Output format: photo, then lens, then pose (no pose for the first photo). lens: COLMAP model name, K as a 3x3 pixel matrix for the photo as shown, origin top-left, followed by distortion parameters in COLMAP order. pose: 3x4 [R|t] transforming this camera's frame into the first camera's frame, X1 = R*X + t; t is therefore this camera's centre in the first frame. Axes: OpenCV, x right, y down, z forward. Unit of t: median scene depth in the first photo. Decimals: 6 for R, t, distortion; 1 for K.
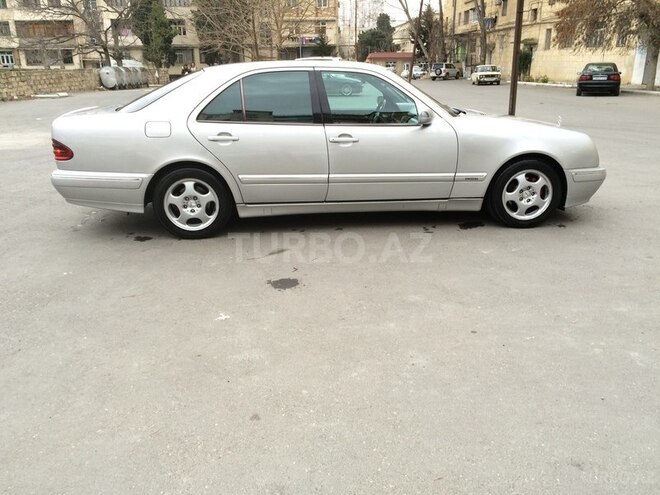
lens RADIAL K [[559.1, 0, 330.0], [0, 559.1, 247.5], [0, 0, 1]] dist [0.085220, -0.105023]
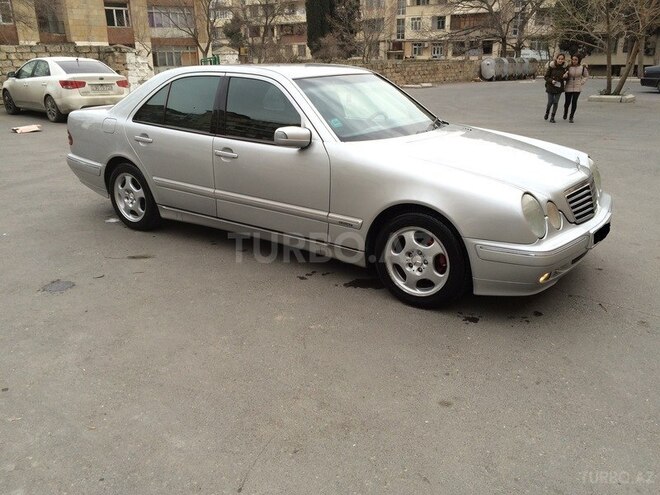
lens RADIAL K [[559.1, 0, 330.0], [0, 559.1, 247.5], [0, 0, 1]] dist [0.085220, -0.105023]
pose [[0.760397, 0.212373, -0.613755, 0.118492], [-0.201898, 0.975498, 0.087407, -0.025489], [0.617280, 0.057452, 0.784643, 0.065246]]
